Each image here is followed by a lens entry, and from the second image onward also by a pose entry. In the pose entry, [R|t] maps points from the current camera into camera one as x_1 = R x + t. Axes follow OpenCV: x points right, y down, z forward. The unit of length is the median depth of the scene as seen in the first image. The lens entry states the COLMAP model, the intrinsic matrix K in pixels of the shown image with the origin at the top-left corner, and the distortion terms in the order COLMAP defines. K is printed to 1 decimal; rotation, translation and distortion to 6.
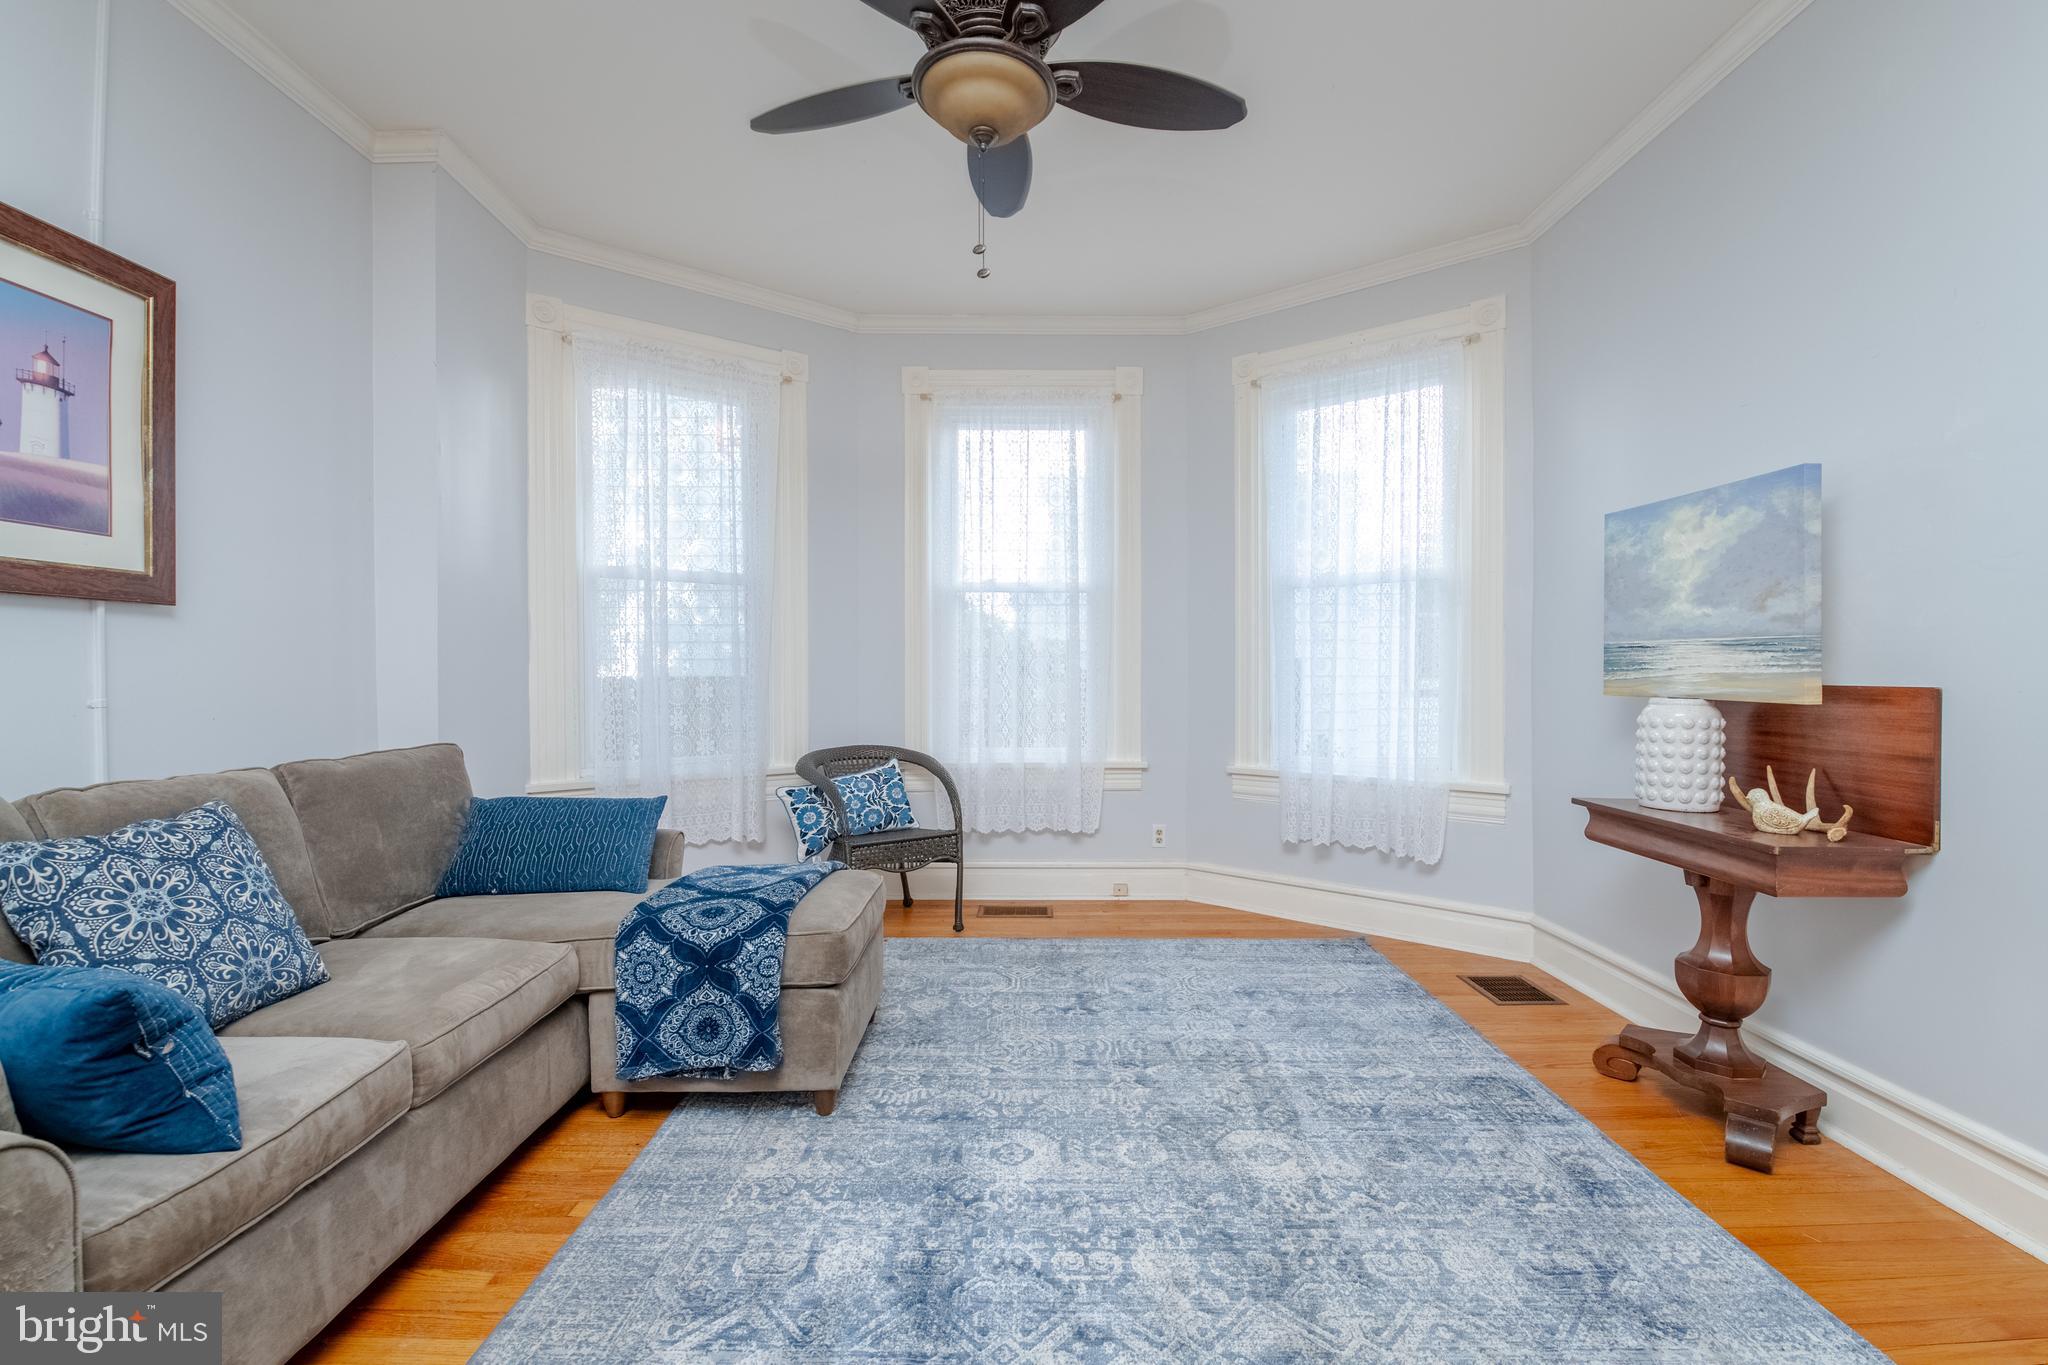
lens RADIAL K [[898.1, 0, 1039.7], [0, 898.1, 682.4], [0, 0, 1]] dist [0.000420, -0.010307]
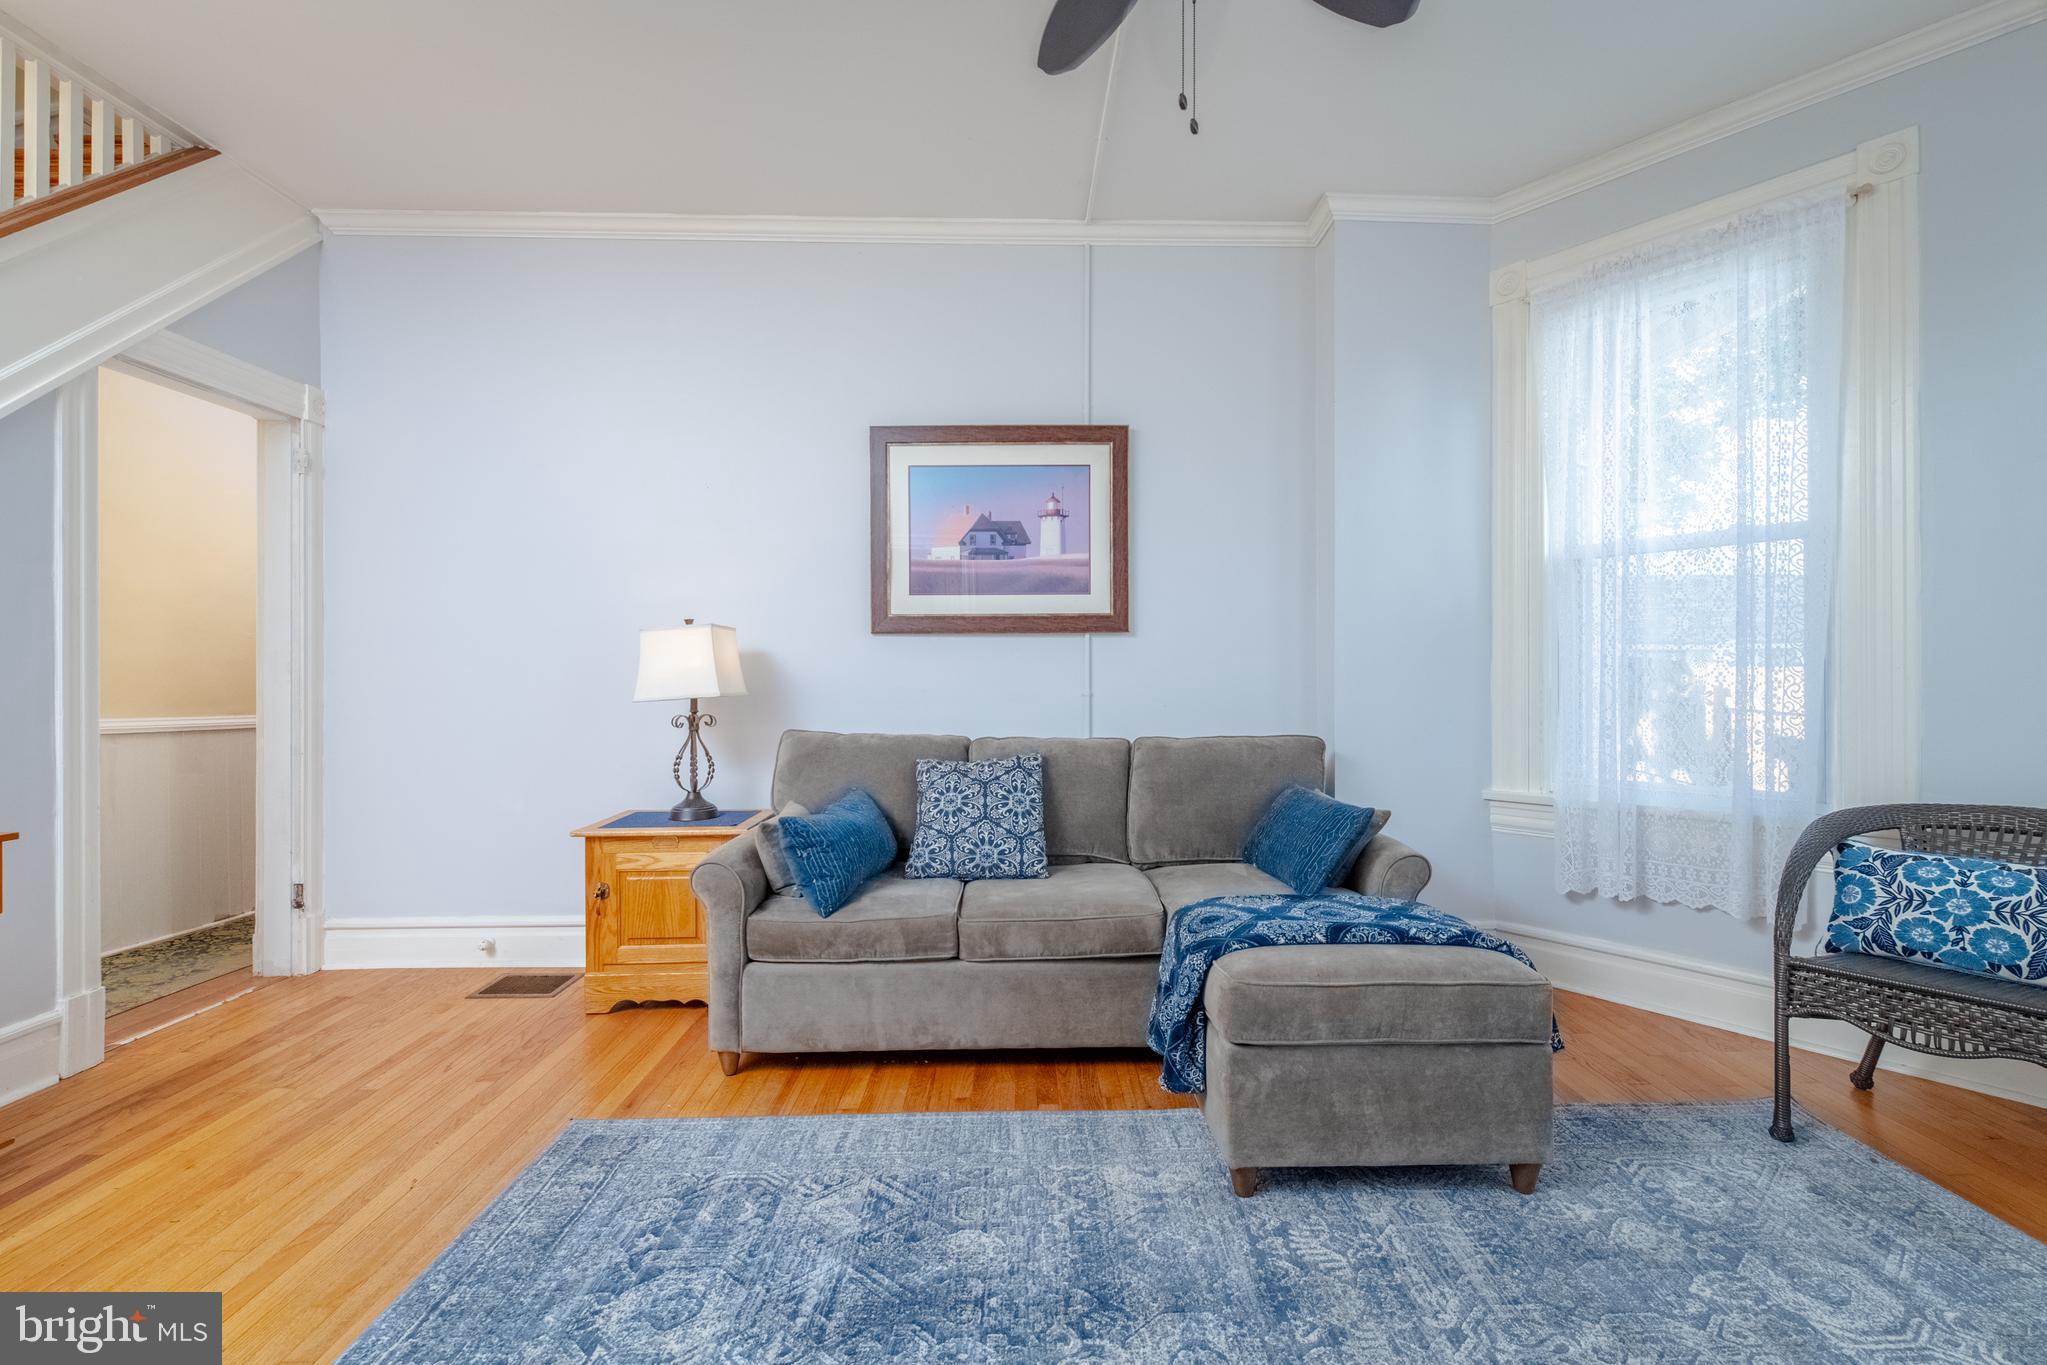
lens RADIAL K [[922.3, 0, 1037.3], [0, 922.3, 680.0], [0, 0, 1]] dist [0.016446, -0.010820]
pose [[0.012461, 0.003819, -0.999915, 0.641763], [-0.005227, 0.999979, 0.003754, -0.007260], [0.999909, 0.005180, 0.012481, 0.805793]]
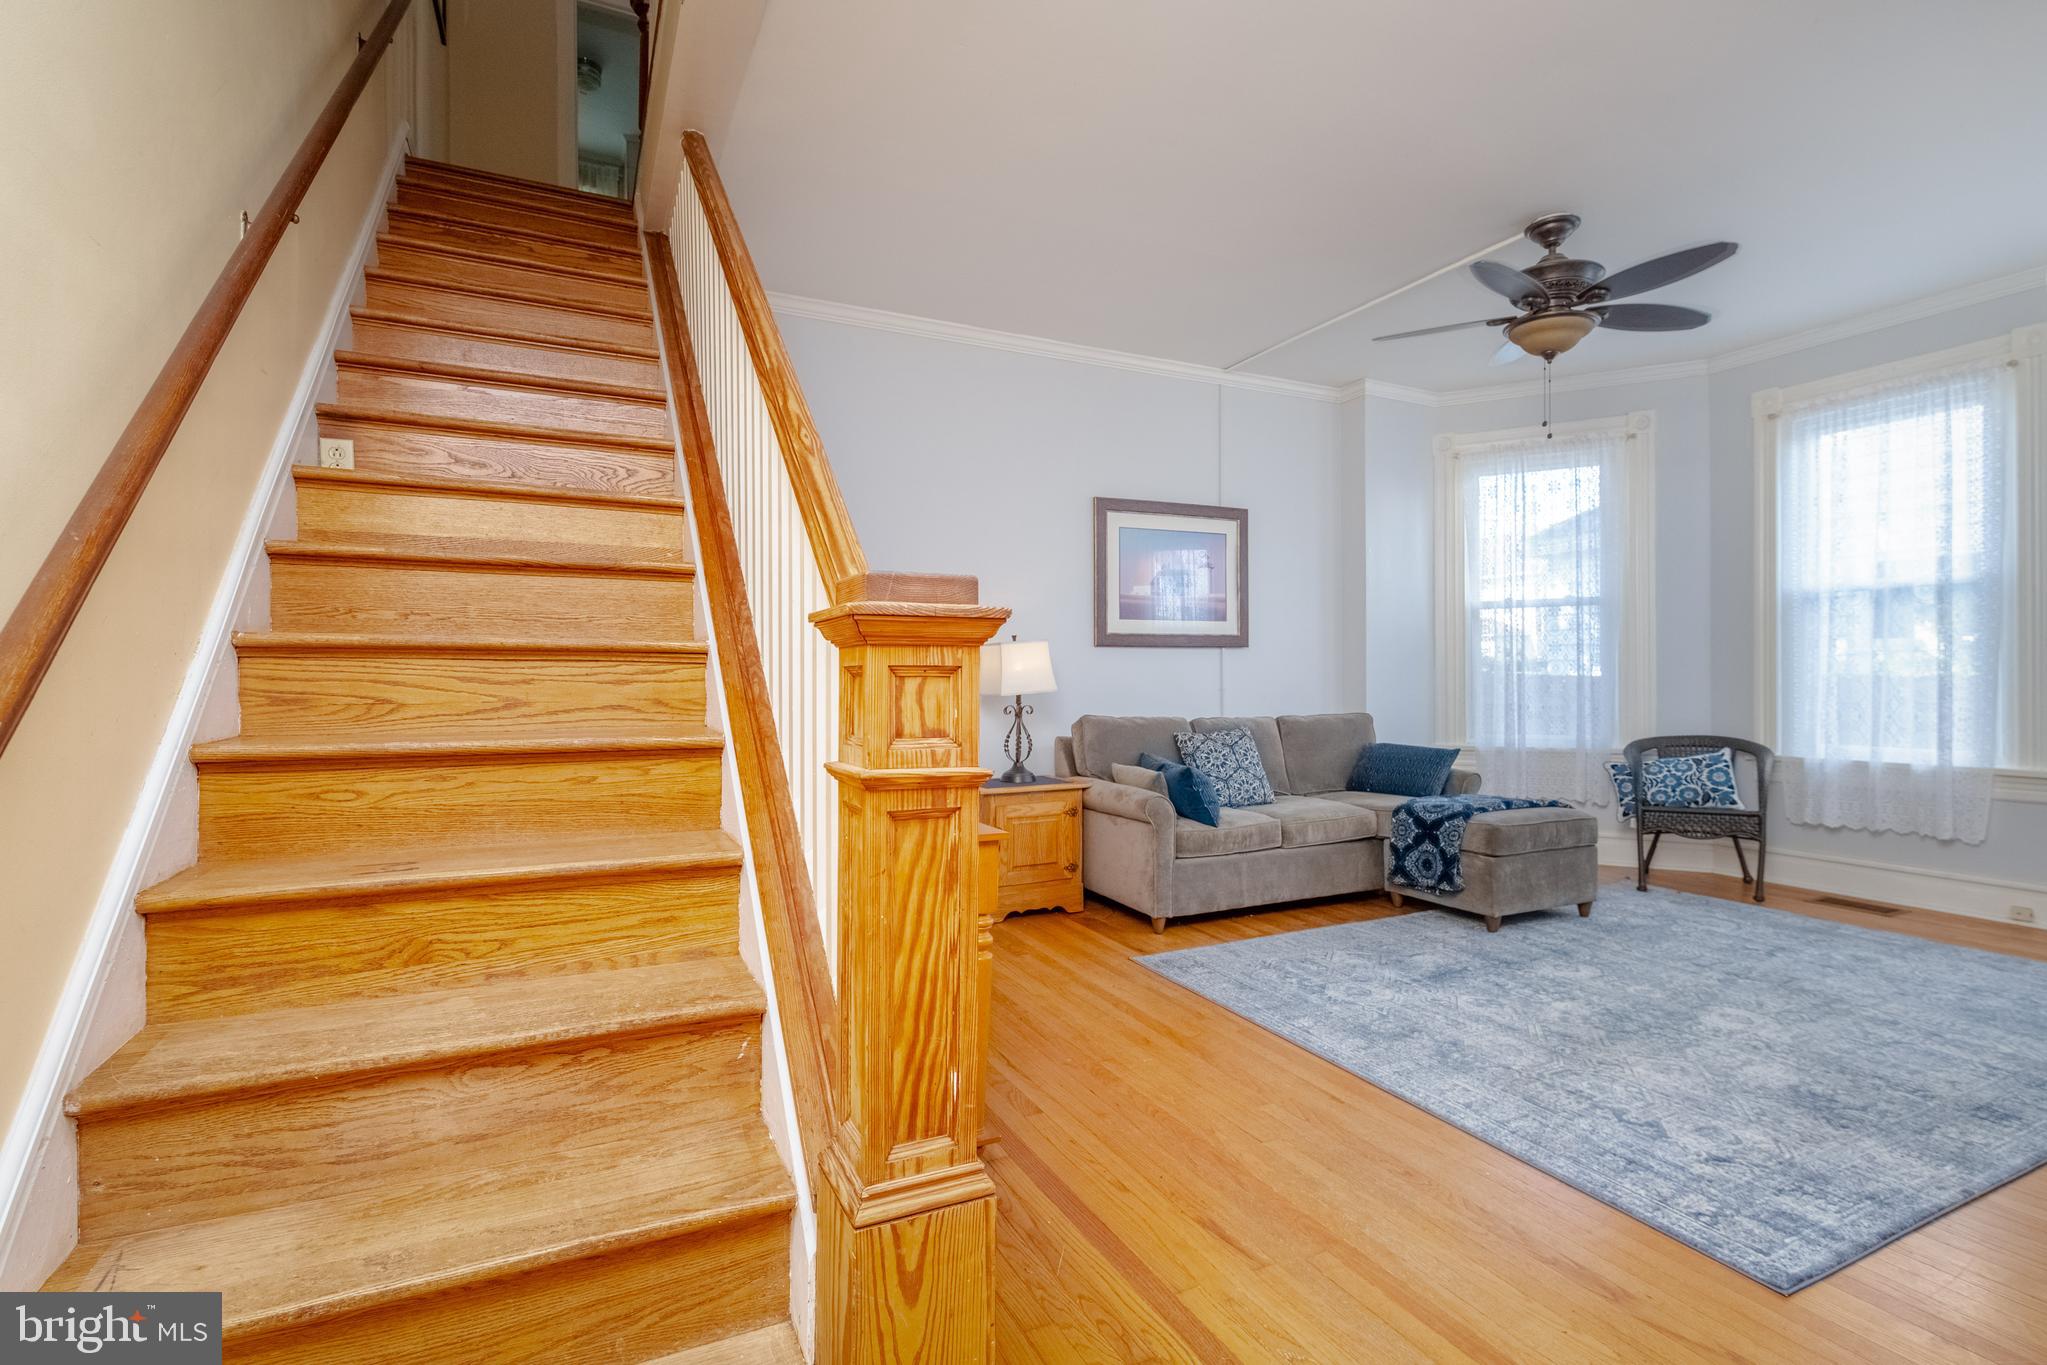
lens RADIAL K [[966.8, 0, 1029.9], [0, 966.8, 680.1], [0, 0, 1]] dist [0.000457, -0.001058]
pose [[0.423254, 0.000235, -0.906011, 1.076308], [-0.001548, 0.999999, -0.000463, 0.002278], [0.906010, 0.001599, 0.423254, -0.590577]]
